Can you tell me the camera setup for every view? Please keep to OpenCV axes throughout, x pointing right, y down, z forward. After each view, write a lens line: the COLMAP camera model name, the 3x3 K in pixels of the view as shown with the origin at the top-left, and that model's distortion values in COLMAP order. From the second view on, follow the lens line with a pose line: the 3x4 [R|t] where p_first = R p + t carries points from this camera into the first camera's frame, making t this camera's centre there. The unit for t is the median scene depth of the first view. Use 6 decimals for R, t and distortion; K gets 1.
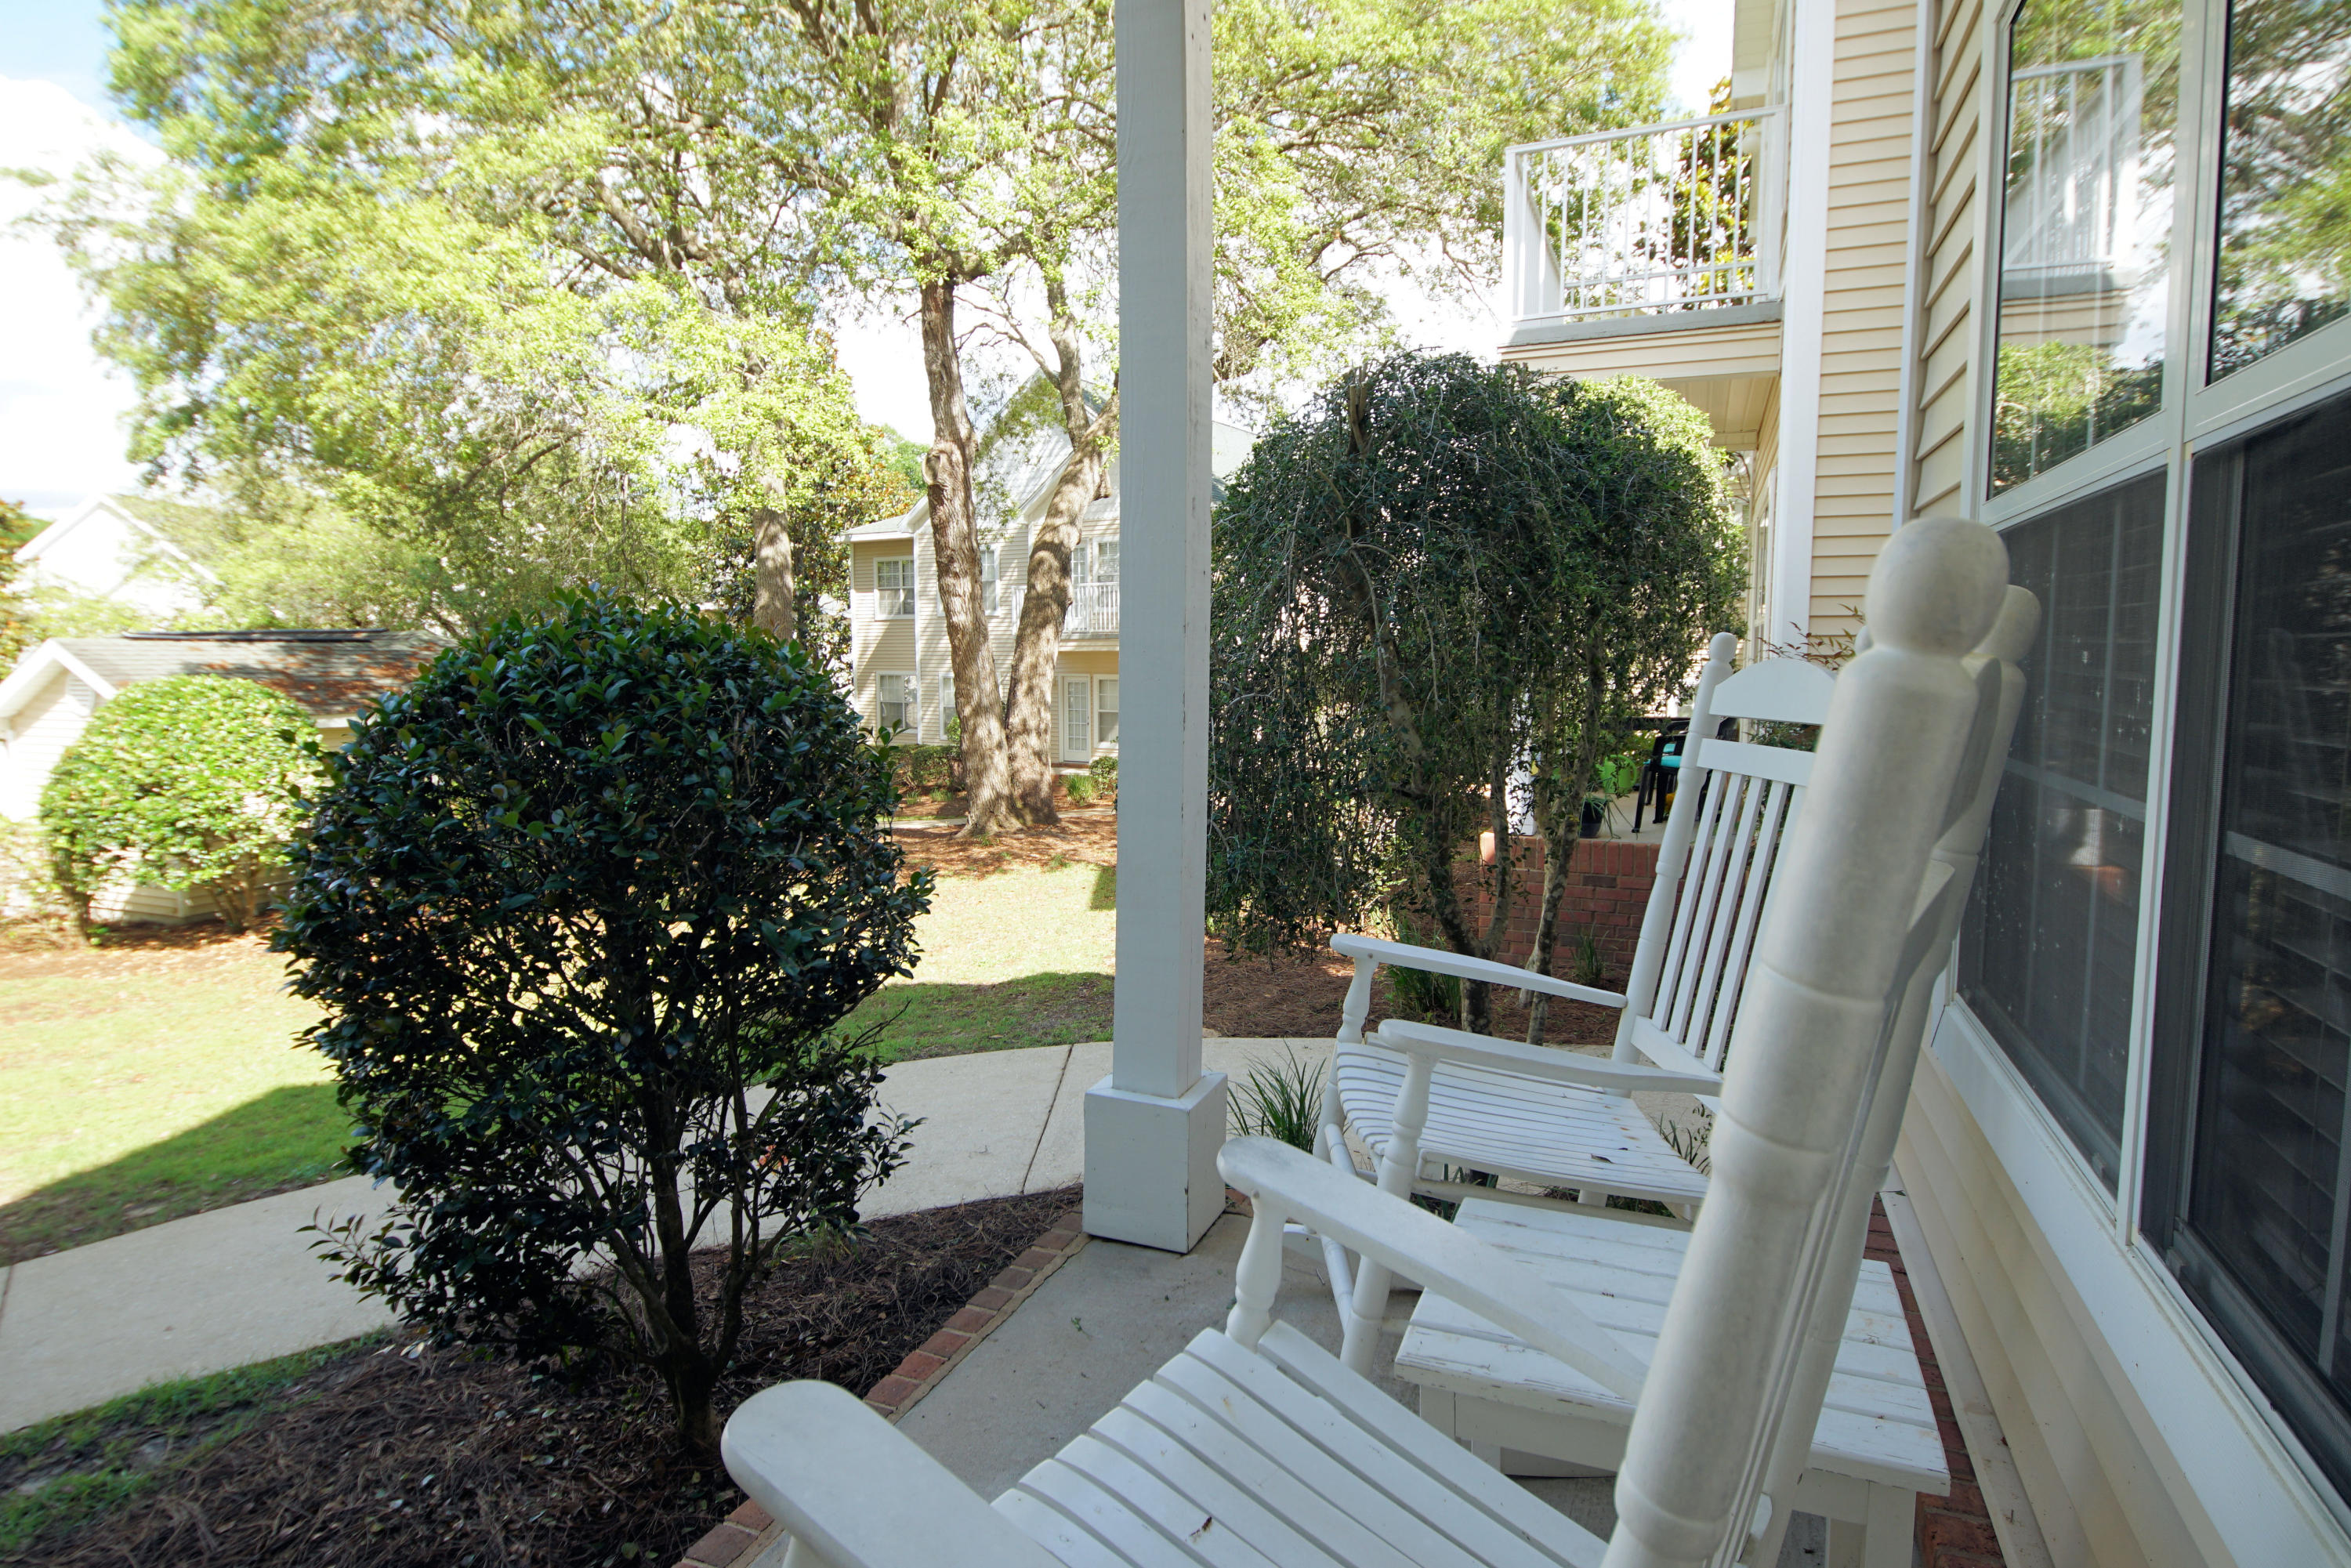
lens RADIAL K [[1257.3, 0, 1151.8], [0, 1257.3, 775.5], [0, 0, 1]] dist [0.044785, -0.041195]
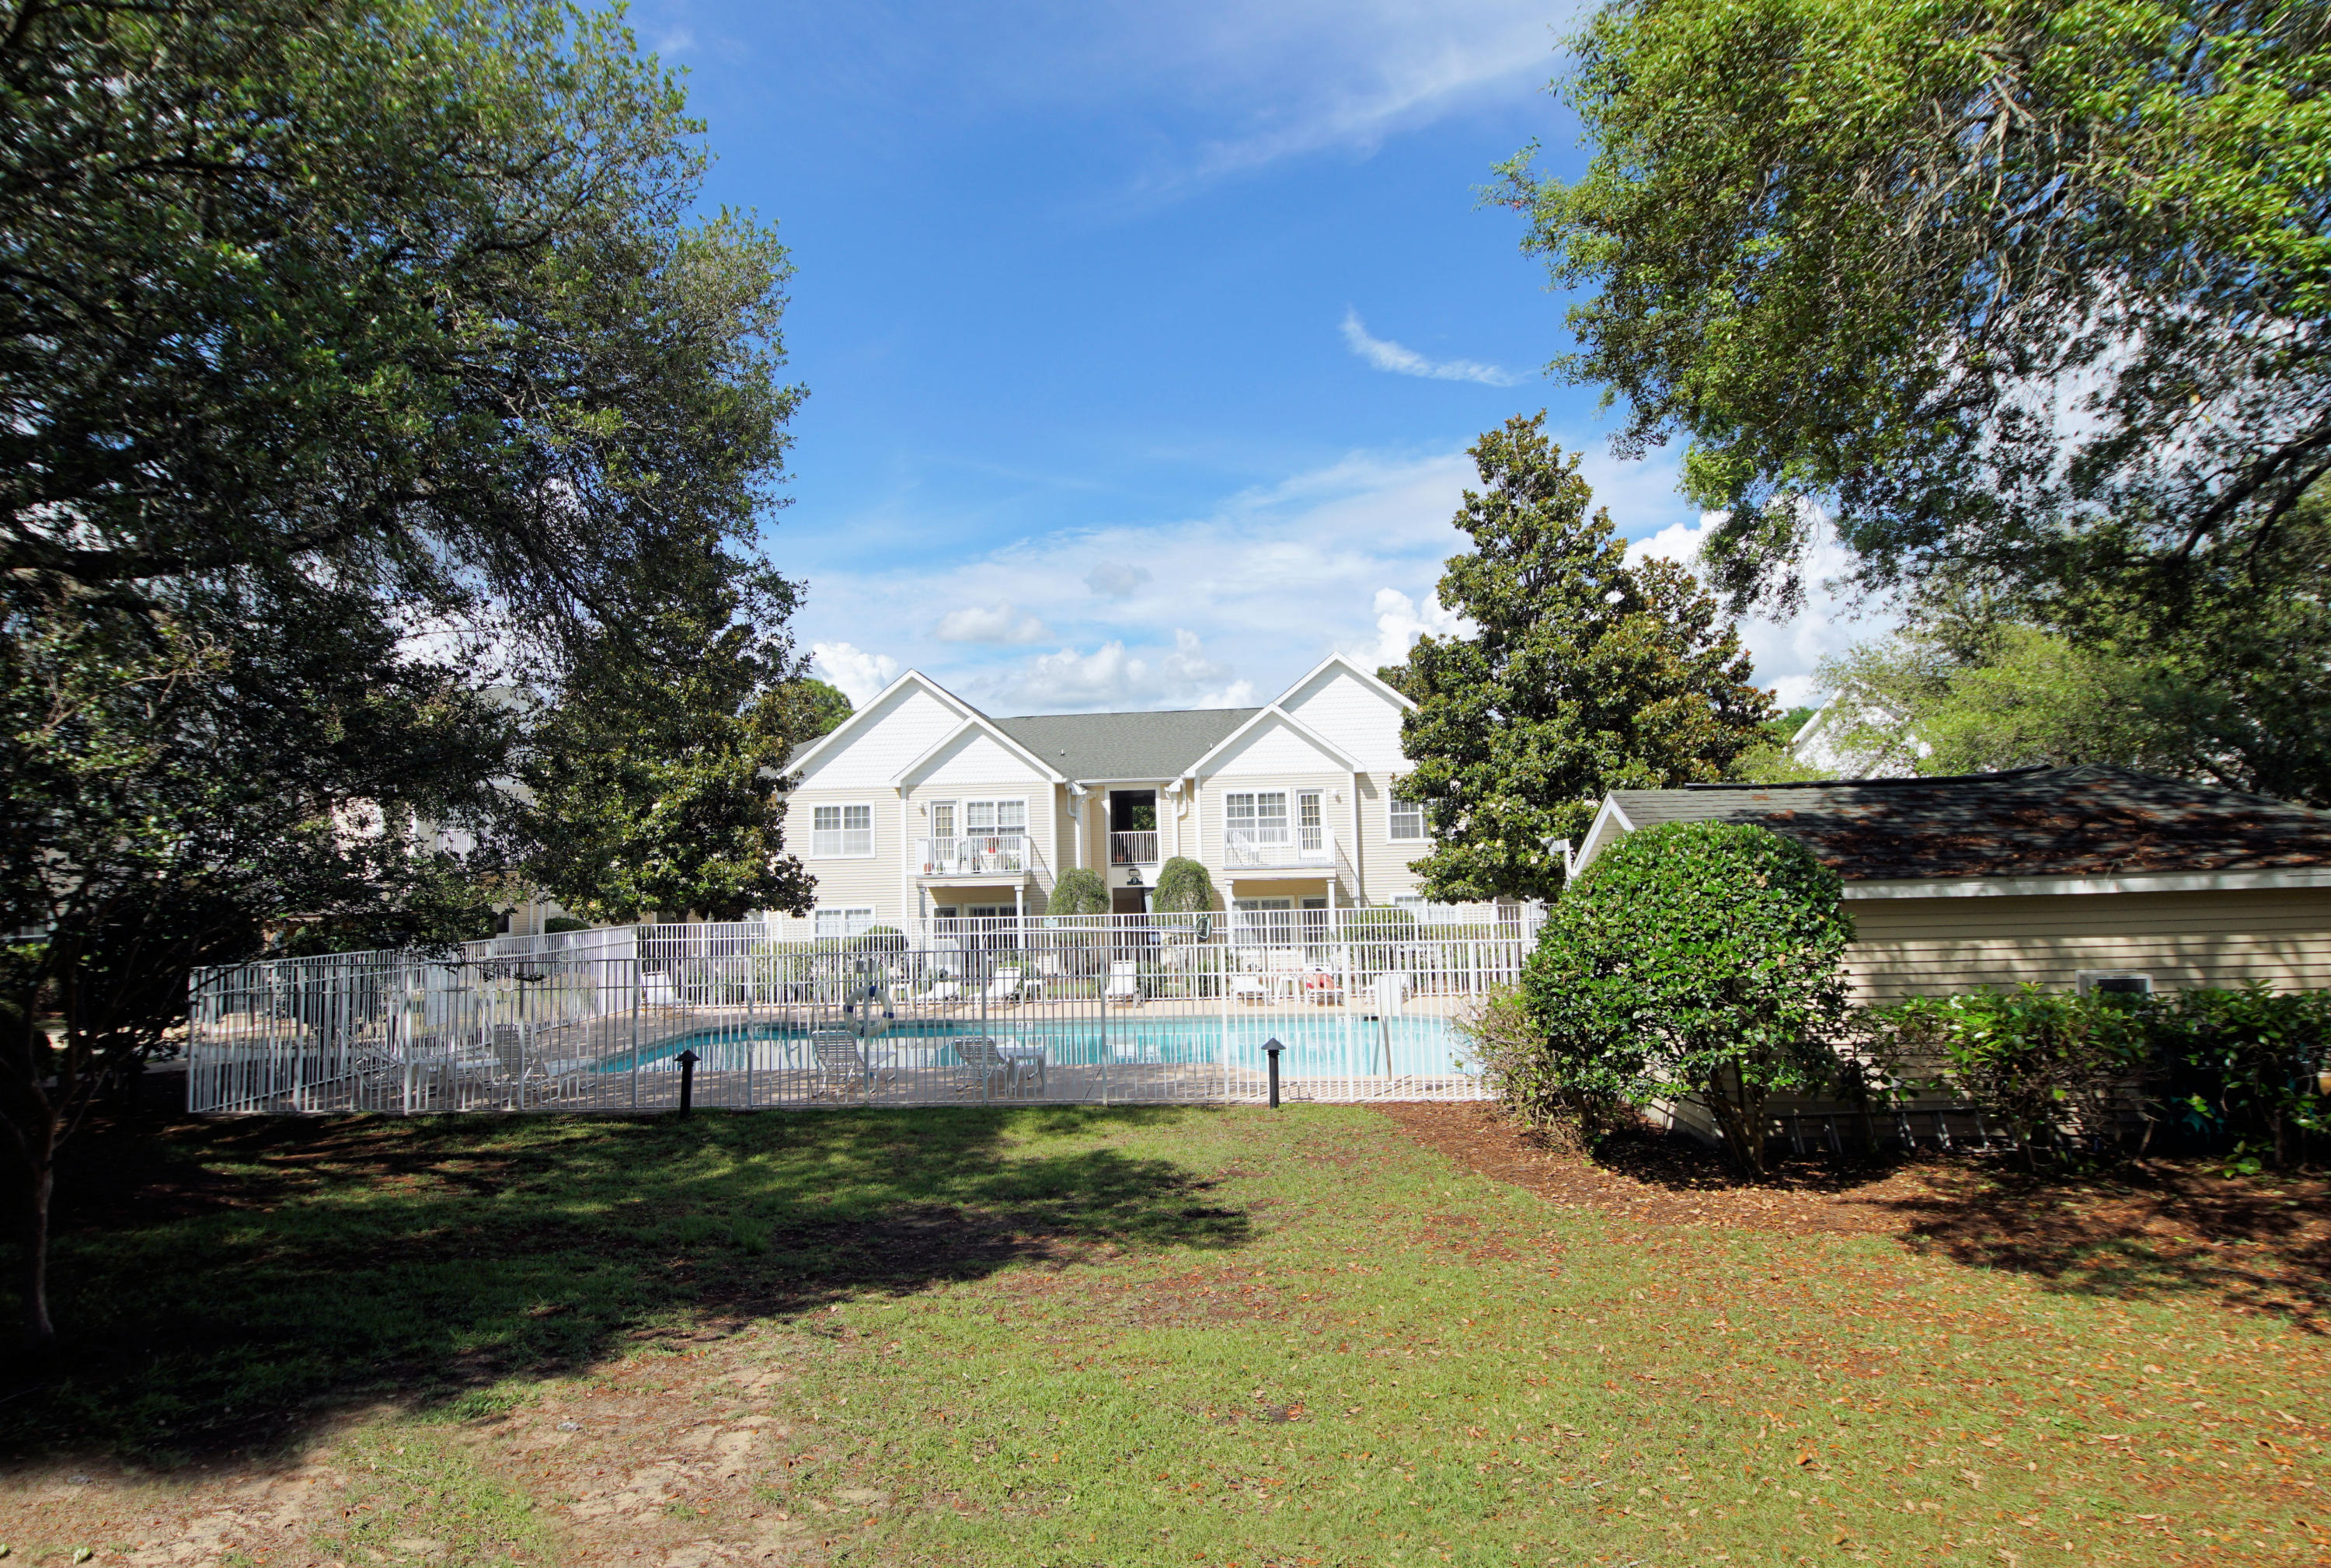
lens RADIAL K [[1260.3, 0, 1165.5], [0, 1260.3, 784.0], [0, 0, 1]] dist [-0.000429, -0.000060]
pose [[0.306562, -0.074921, -0.948897, -0.125641], [-0.066714, 0.992755, -0.099937, -0.003628], [0.949510, 0.093941, 0.299343, 0.458683]]
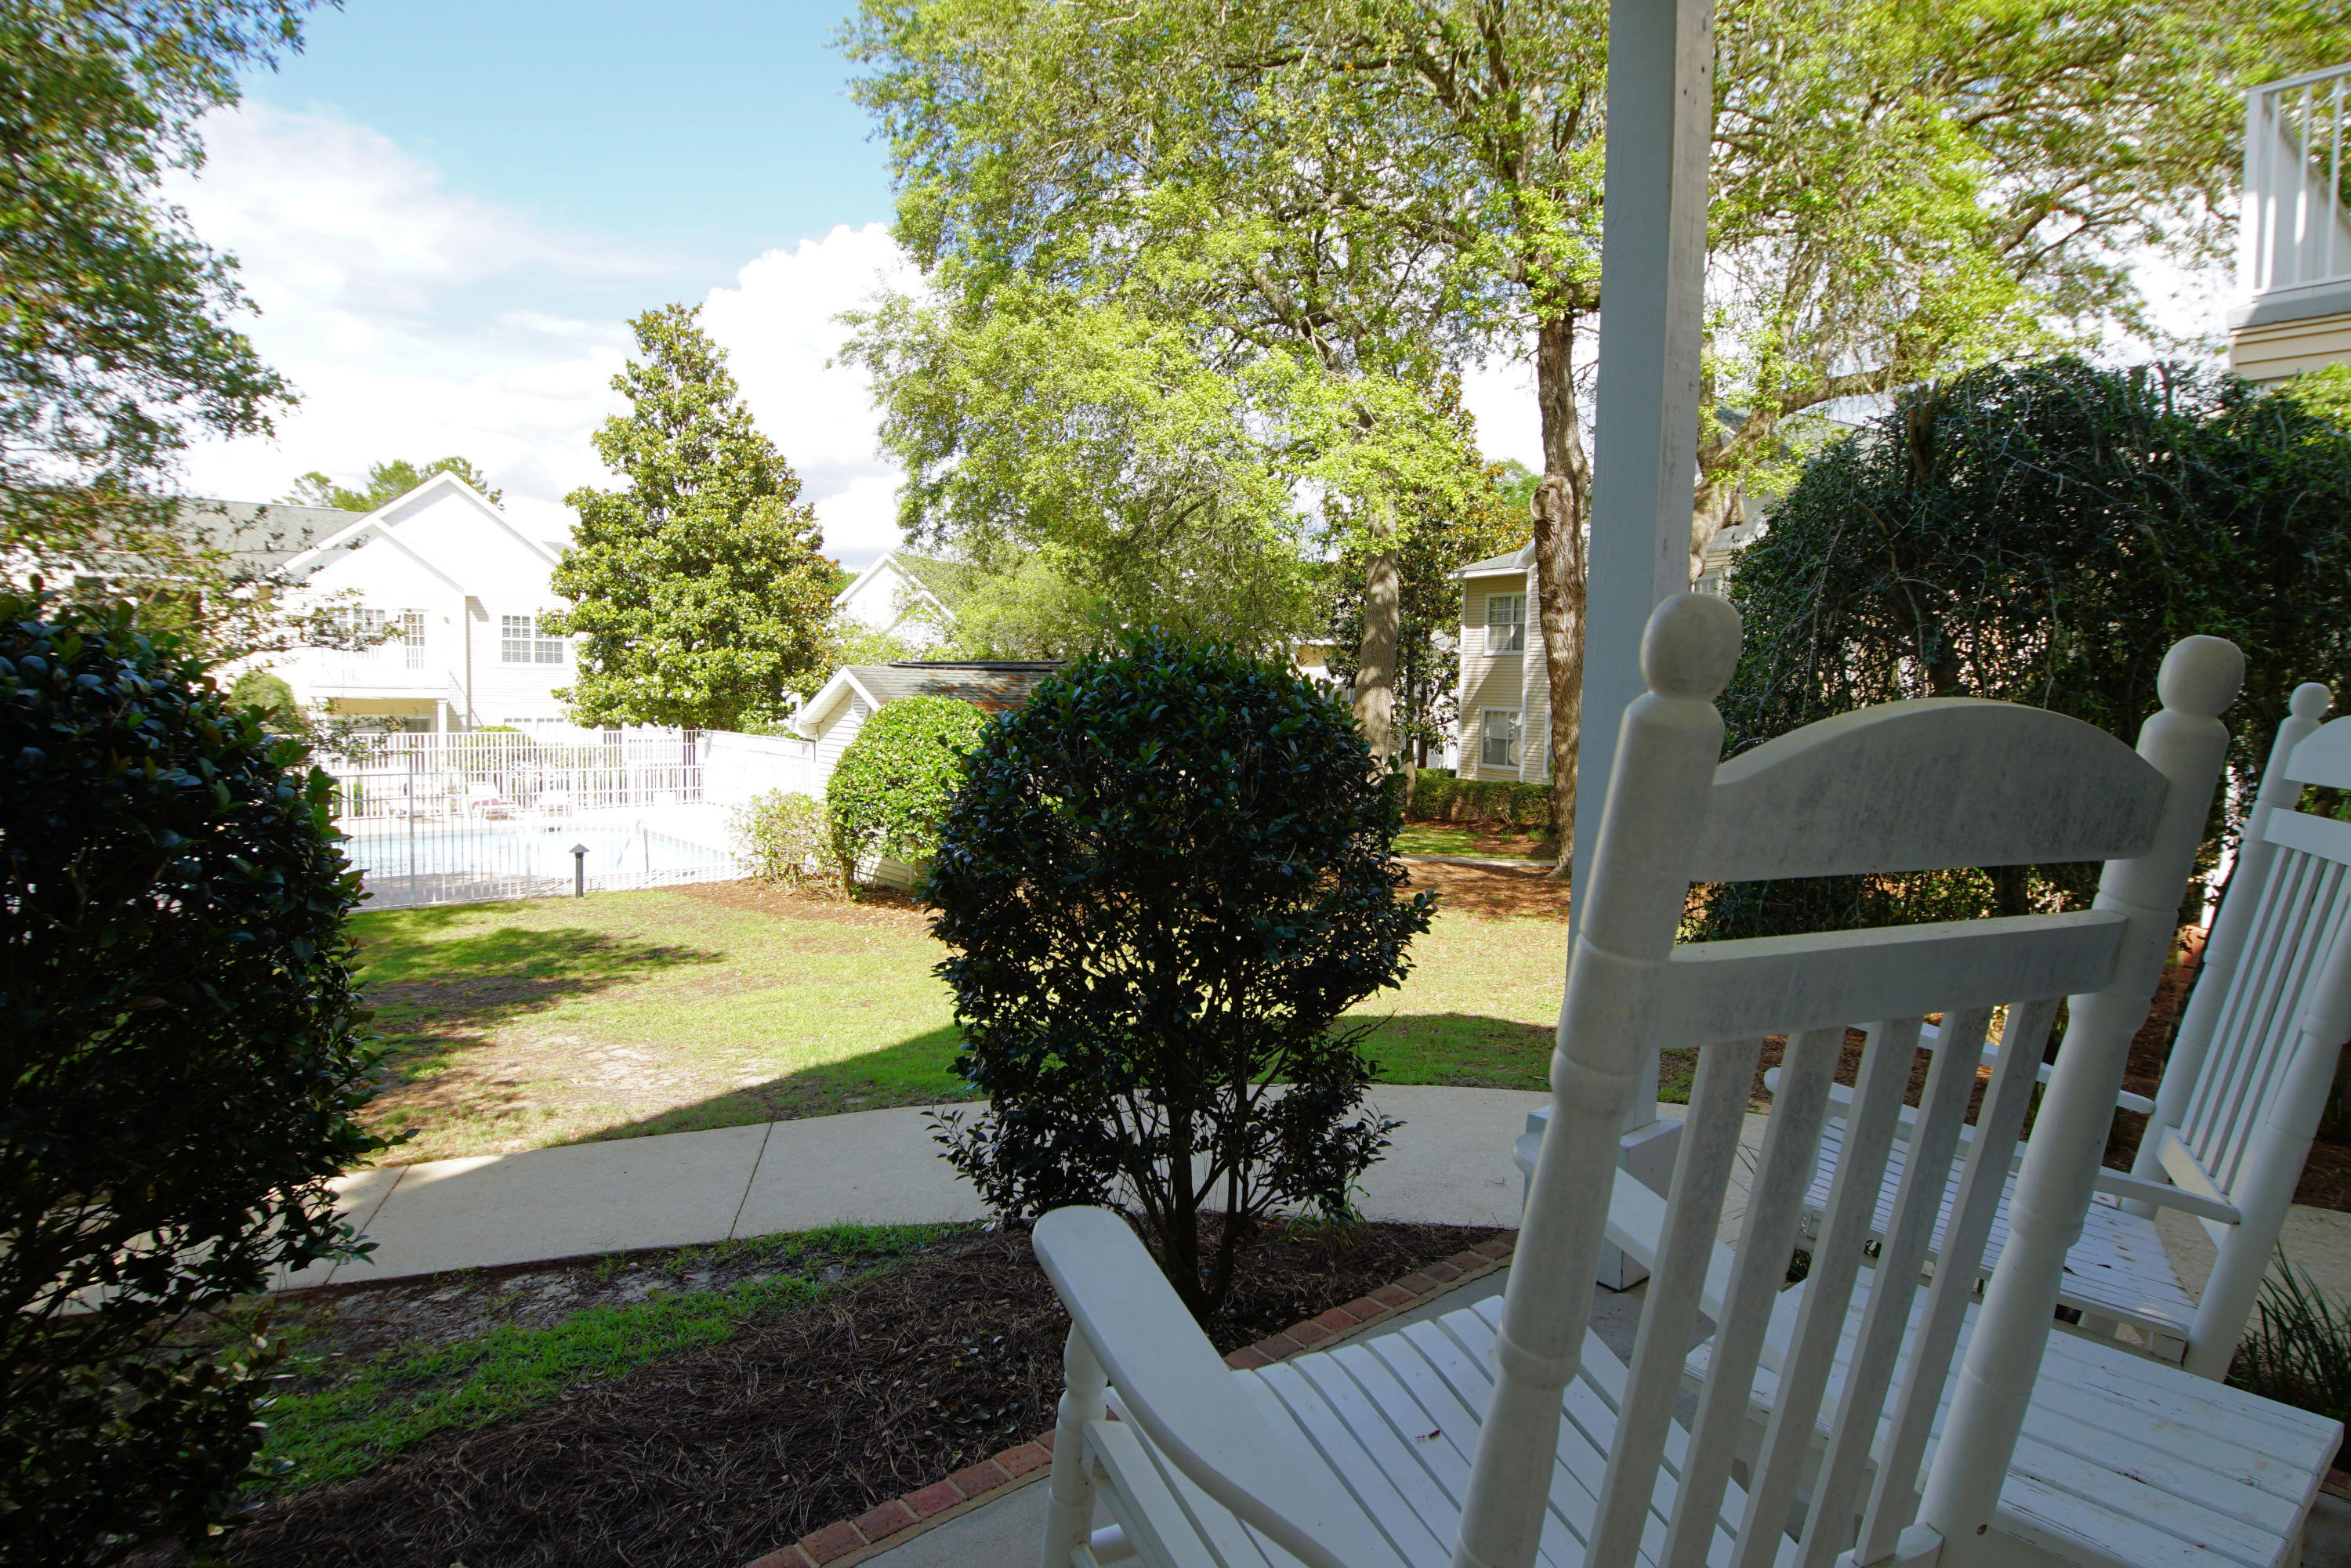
lens RADIAL K [[1257.3, 0, 1151.8], [0, 1257.3, 775.5], [0, 0, 1]] dist [0.044785, -0.041195]
pose [[0.887233, 0.052779, -0.458293, 0.024170], [-0.065400, 0.997790, -0.011702, 0.001205], [0.456663, 0.040355, 0.888724, -0.013762]]
